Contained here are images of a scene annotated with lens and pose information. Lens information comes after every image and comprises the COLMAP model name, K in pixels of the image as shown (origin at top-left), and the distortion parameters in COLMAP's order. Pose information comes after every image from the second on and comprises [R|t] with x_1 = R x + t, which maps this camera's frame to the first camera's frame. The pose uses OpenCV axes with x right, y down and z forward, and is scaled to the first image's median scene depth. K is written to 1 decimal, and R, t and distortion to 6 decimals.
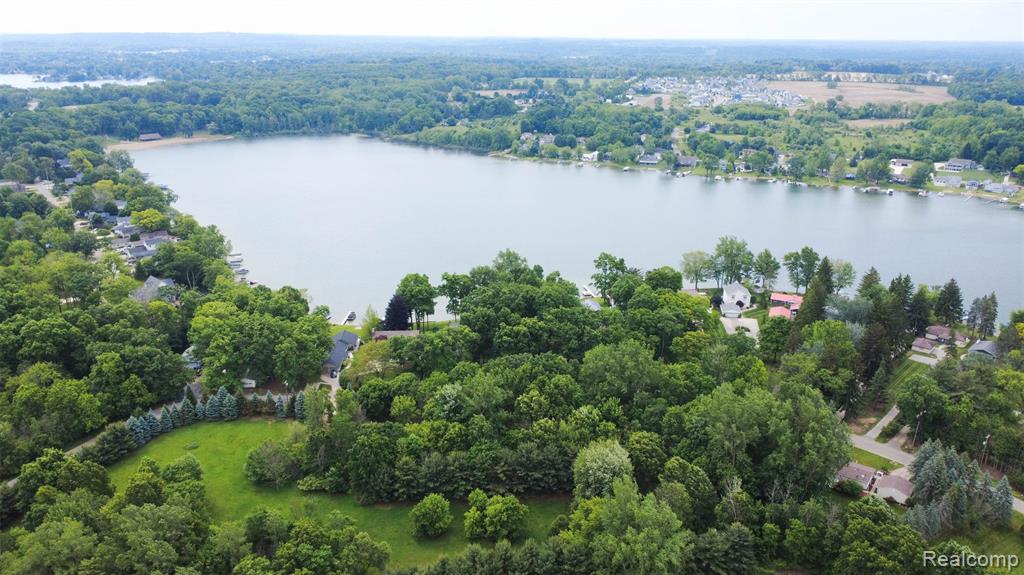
lens RADIAL K [[763.6, 0, 512.0], [0, 763.6, 287.5], [0, 0, 1]] dist [0.001611, -0.000663]
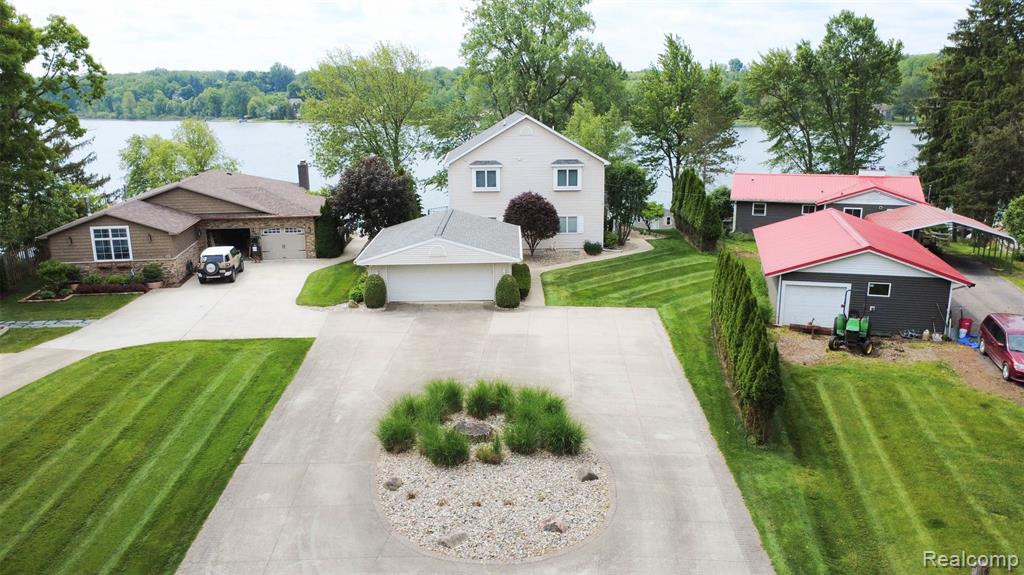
lens RADIAL K [[789.8, 0, 512.0], [0, 789.8, 287.5], [0, 0, 1]] dist [0.002023, -0.002462]
pose [[0.989814, -0.049158, 0.133612, 0.135480], [0.059394, 0.995507, -0.073737, 0.021757], [-0.129387, 0.080922, 0.988287, 0.423407]]
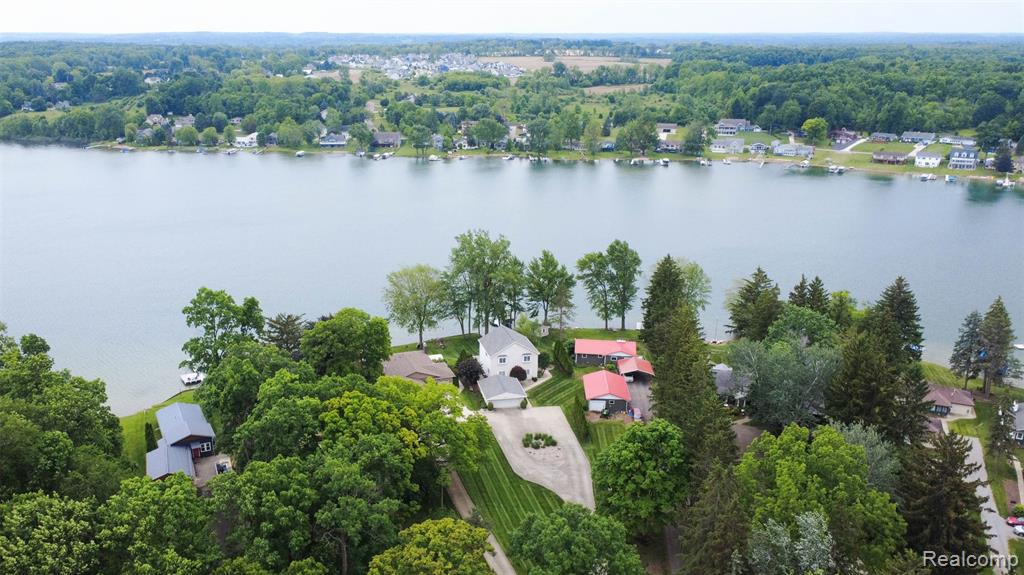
lens RADIAL K [[848.7, 0, 459.3], [0, 848.7, 319.0], [0, 0, 1]] dist [-0.001838, -0.001995]
pose [[0.954415, -0.102393, 0.280372, 0.062017], [0.100691, 0.994706, 0.020510, -0.012229], [-0.280988, 0.008656, 0.959672, 0.257215]]
